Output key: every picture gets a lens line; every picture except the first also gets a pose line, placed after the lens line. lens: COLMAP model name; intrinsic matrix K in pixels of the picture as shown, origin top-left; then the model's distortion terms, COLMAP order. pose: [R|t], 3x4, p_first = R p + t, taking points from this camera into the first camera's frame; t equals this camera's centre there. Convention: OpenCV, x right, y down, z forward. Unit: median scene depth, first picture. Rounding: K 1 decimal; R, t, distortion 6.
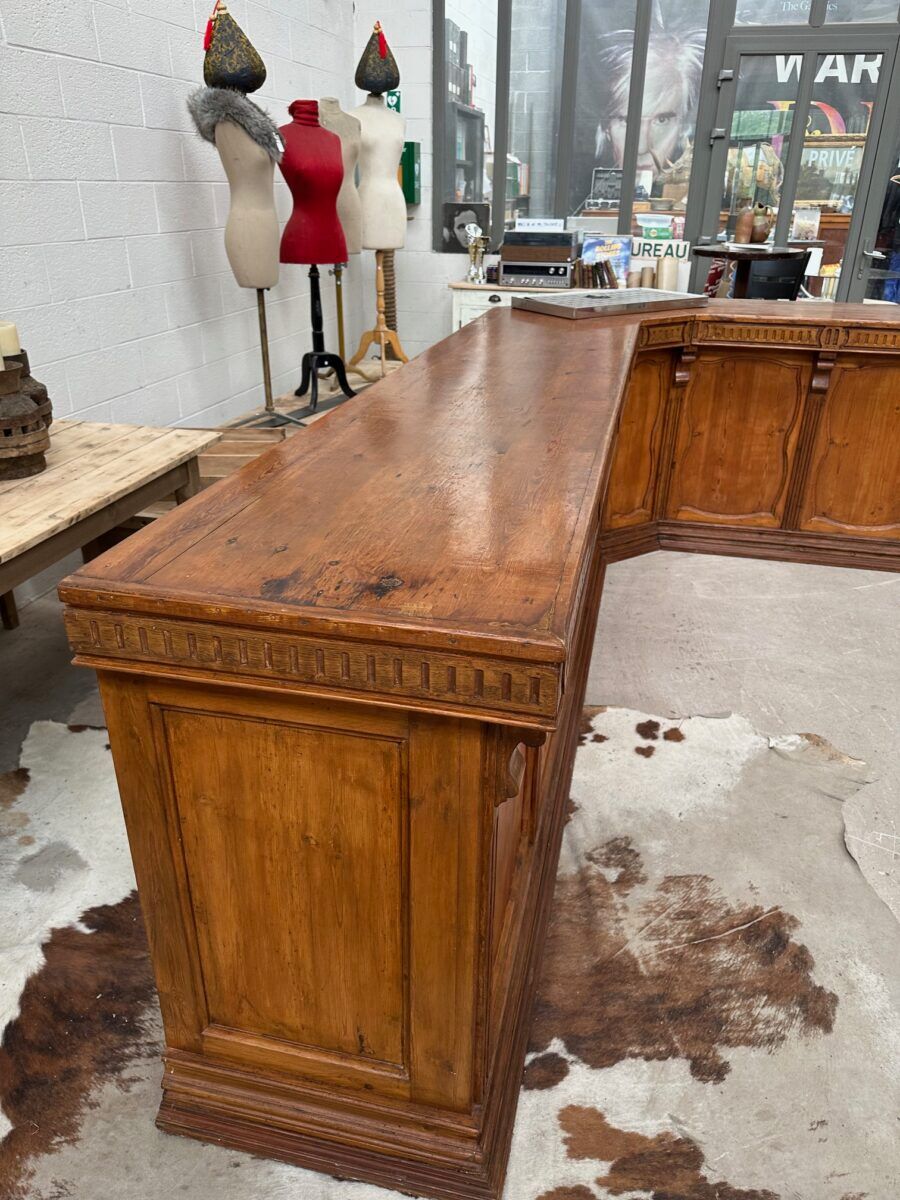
lens RADIAL K [[846.1, 0, 452.7], [0, 846.1, 593.2], [0, 0, 1]] dist [0.033400, -0.047094]
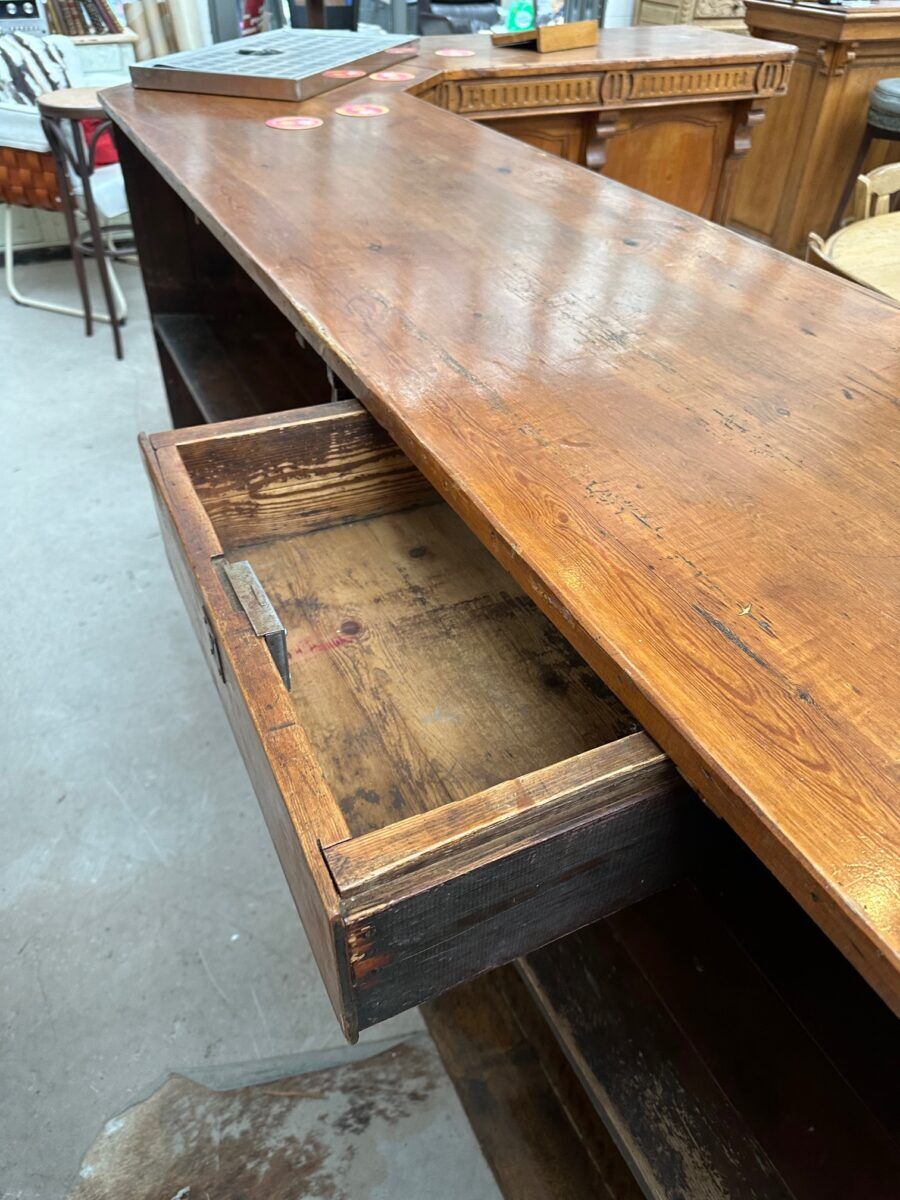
lens RADIAL K [[851.2, 0, 450.0], [0, 851.2, 600.0], [0, 0, 1]] dist [0.001254, -0.008770]
pose [[0.776066, -0.404008, 0.484252, -0.172703], [0.266525, 0.906027, 0.328756, -0.177920], [-0.571565, -0.126071, 0.810814, 0.436073]]
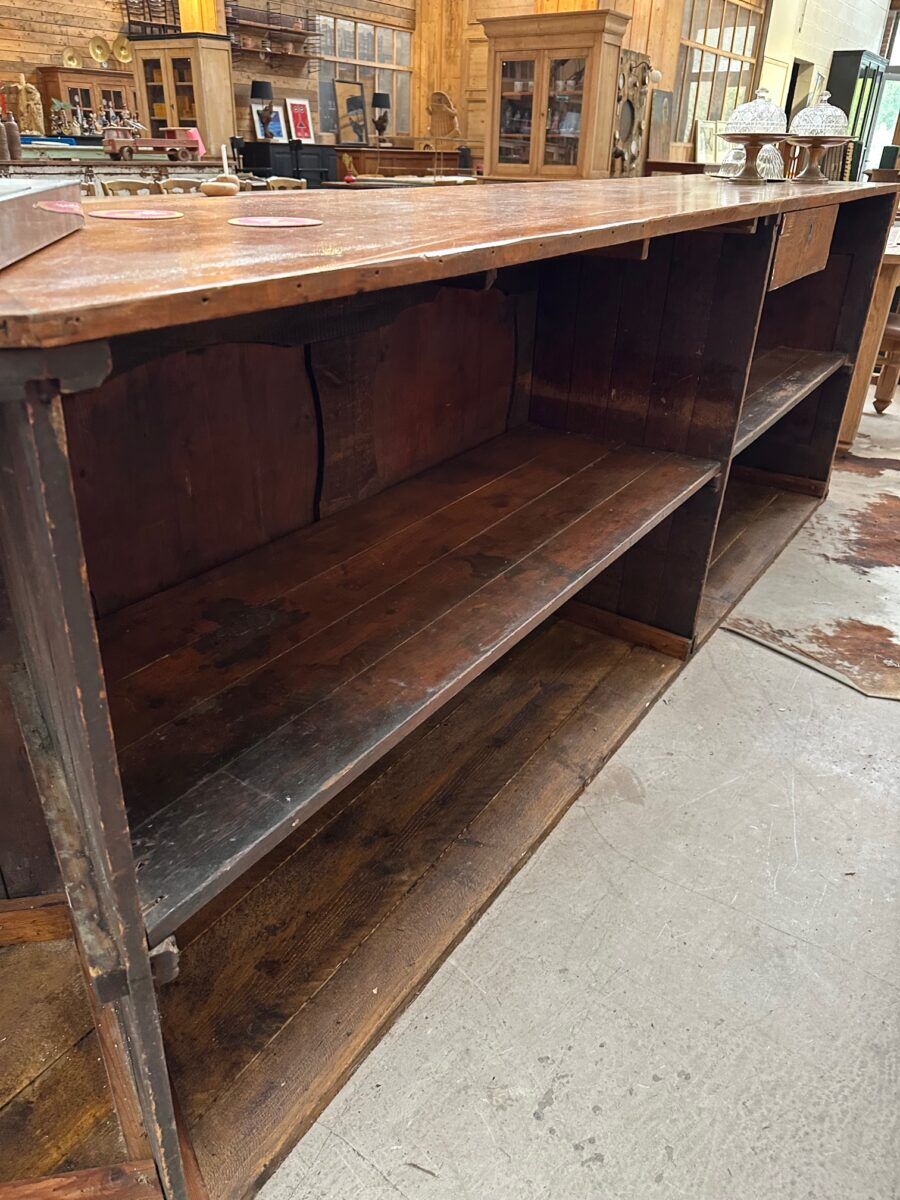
lens RADIAL K [[830.2, 0, 434.1], [0, 830.2, 595.9], [0, 0, 1]] dist [0.019038, -0.017864]
pose [[-0.928481, -0.203240, 0.310834, -0.059621], [0.132184, 0.601306, 0.788009, -0.428413], [-0.347061, 0.772739, -0.531436, 1.143687]]
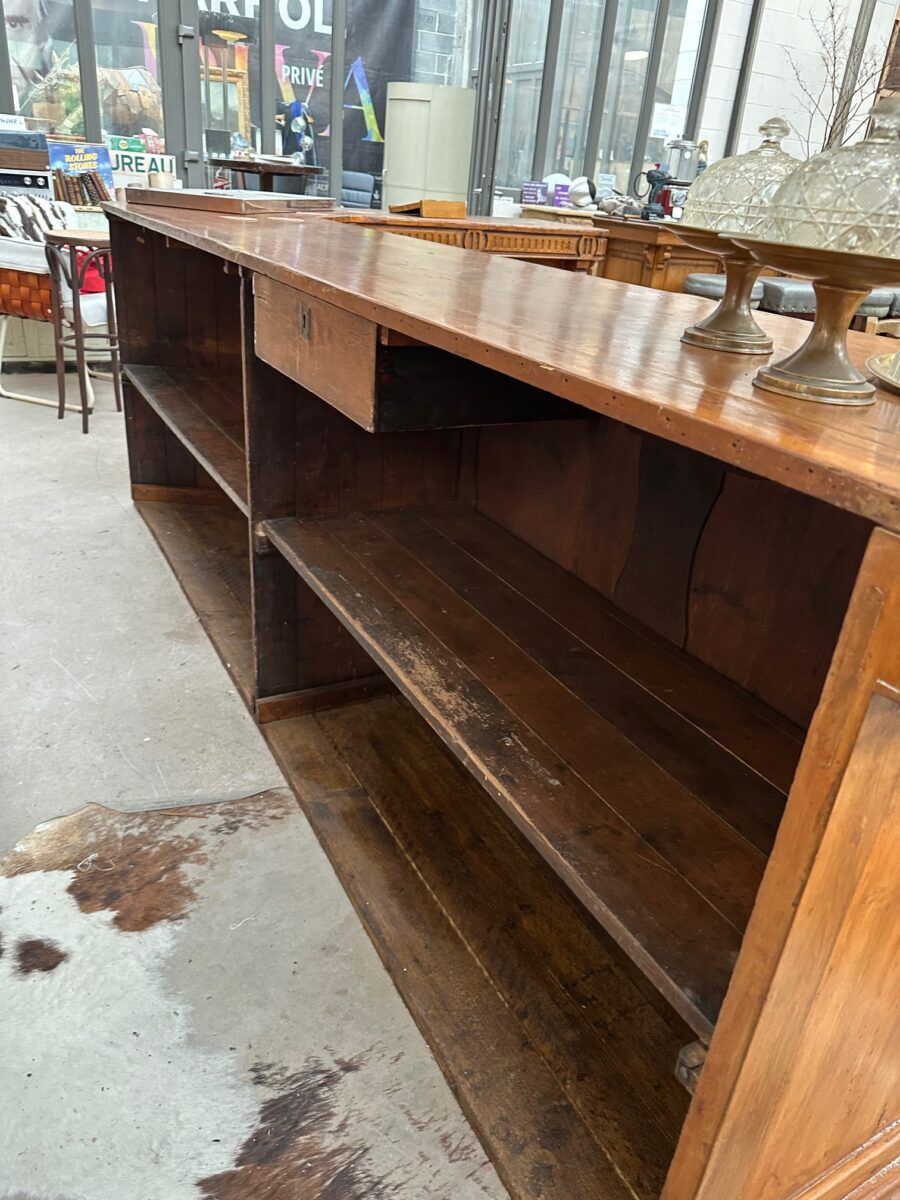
lens RADIAL K [[840.3, 0, 452.8], [0, 840.3, 596.0], [0, 0, 1]] dist [0.034745, -0.040180]
pose [[0.739462, -0.257308, 0.622083, -0.291758], [0.227425, 0.965226, 0.128904, -0.029961], [-0.633619, 0.046158, 0.772267, 0.258233]]
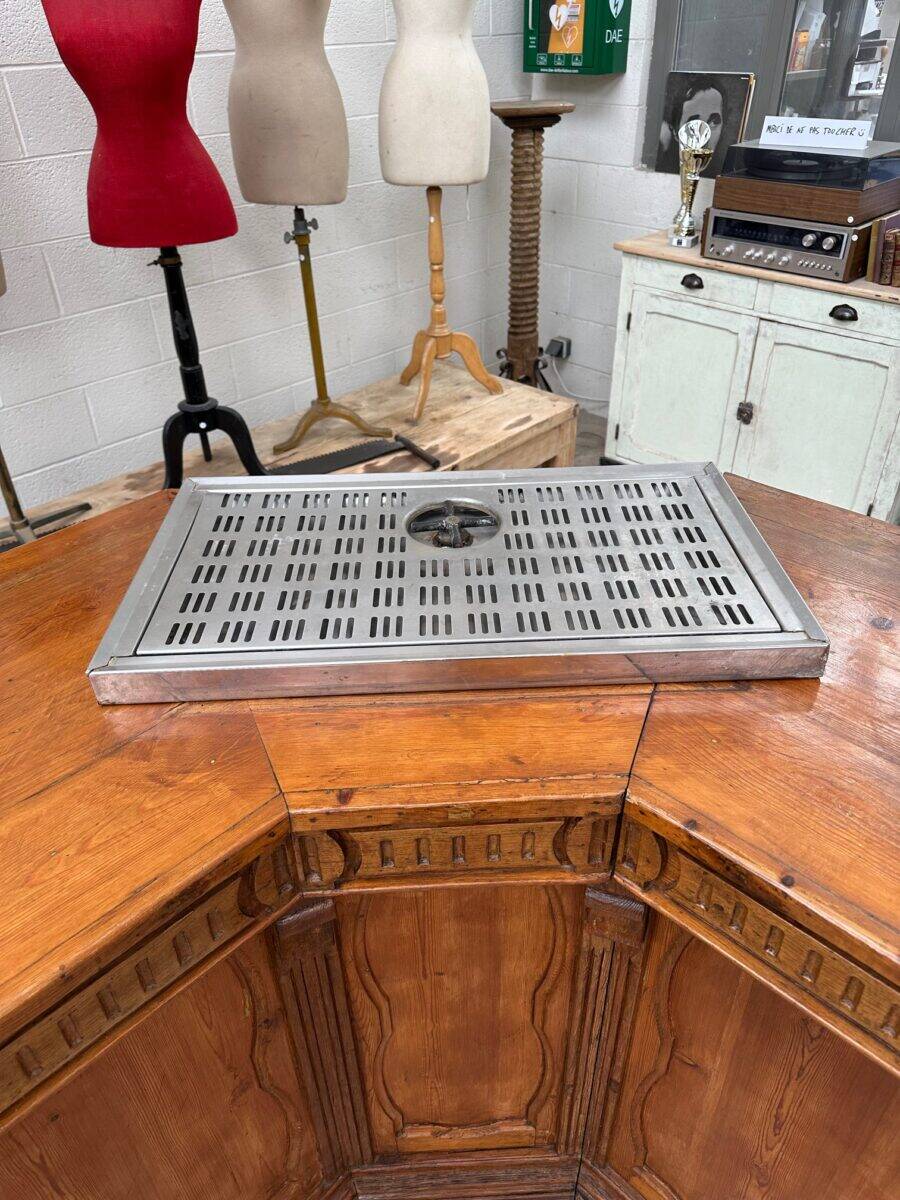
lens RADIAL K [[851.2, 0, 450.0], [0, 851.2, 600.0], [0, 0, 1]] dist [0.001254, -0.008770]
pose [[0.861021, 0.268542, -0.431888, 0.324845], [-0.192200, 0.958064, 0.212538, -0.411328], [0.470852, -0.099991, 0.876527, 0.789125]]
